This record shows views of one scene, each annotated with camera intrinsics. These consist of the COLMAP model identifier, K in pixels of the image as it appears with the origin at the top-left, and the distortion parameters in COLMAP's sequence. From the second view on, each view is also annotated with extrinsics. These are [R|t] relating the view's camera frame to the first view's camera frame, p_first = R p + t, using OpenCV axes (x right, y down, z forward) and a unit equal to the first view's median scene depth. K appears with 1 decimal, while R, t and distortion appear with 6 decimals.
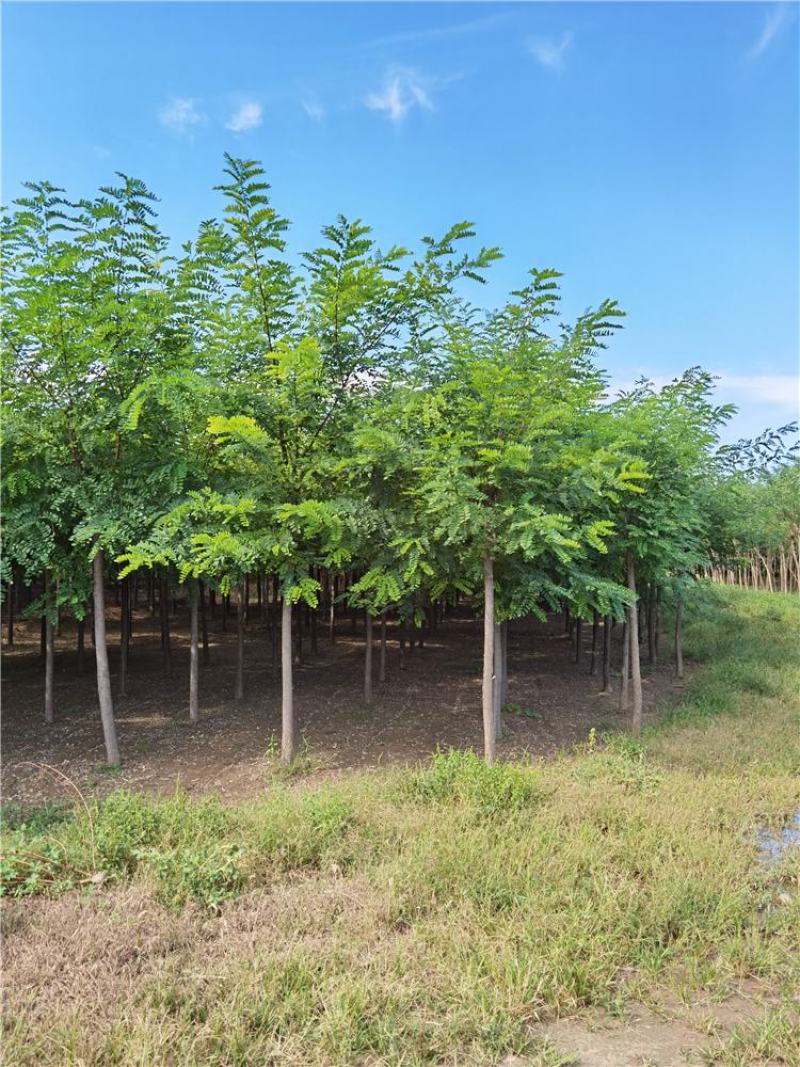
lens RADIAL K [[810.3, 0, 432.9], [0, 810.3, 541.4], [0, 0, 1]] dist [-0.002147, -0.017517]
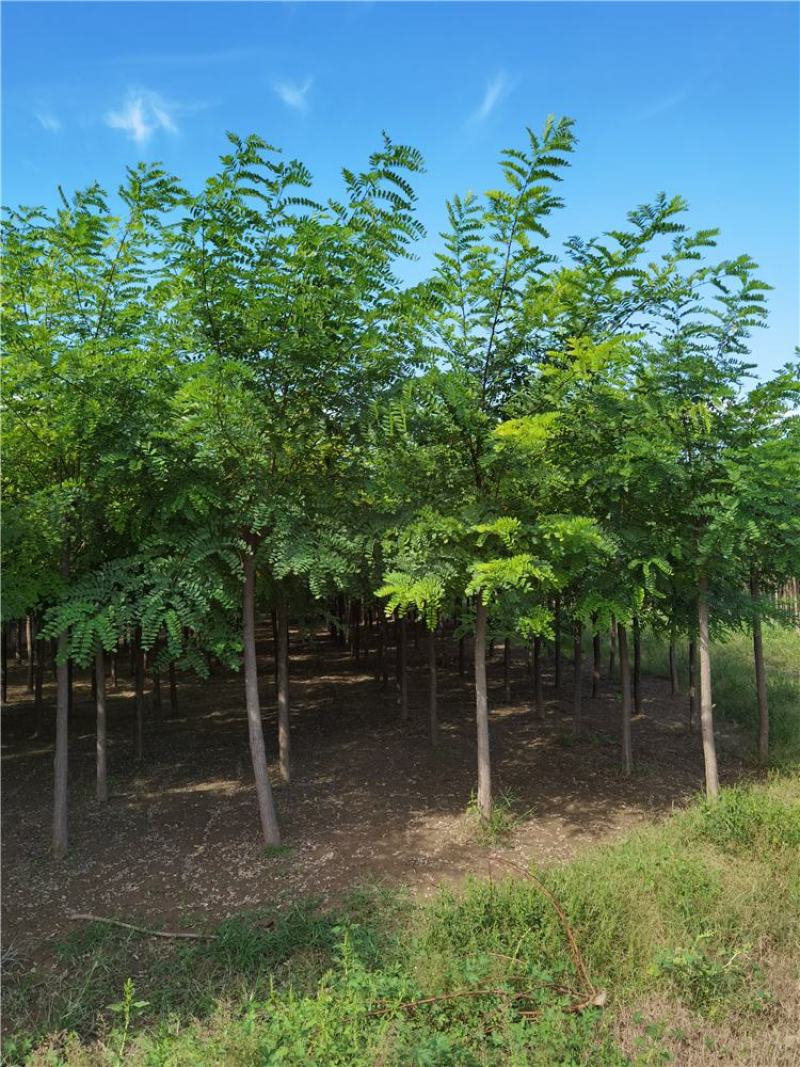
lens RADIAL K [[810.3, 0, 403.5], [0, 810.3, 536.3], [0, 0, 1]] dist [-0.002147, -0.017517]
pose [[0.967423, -0.015312, 0.252702, -0.516042], [0.025677, 0.998956, -0.037773, -0.002654], [-0.251860, 0.043031, 0.966806, 0.179429]]
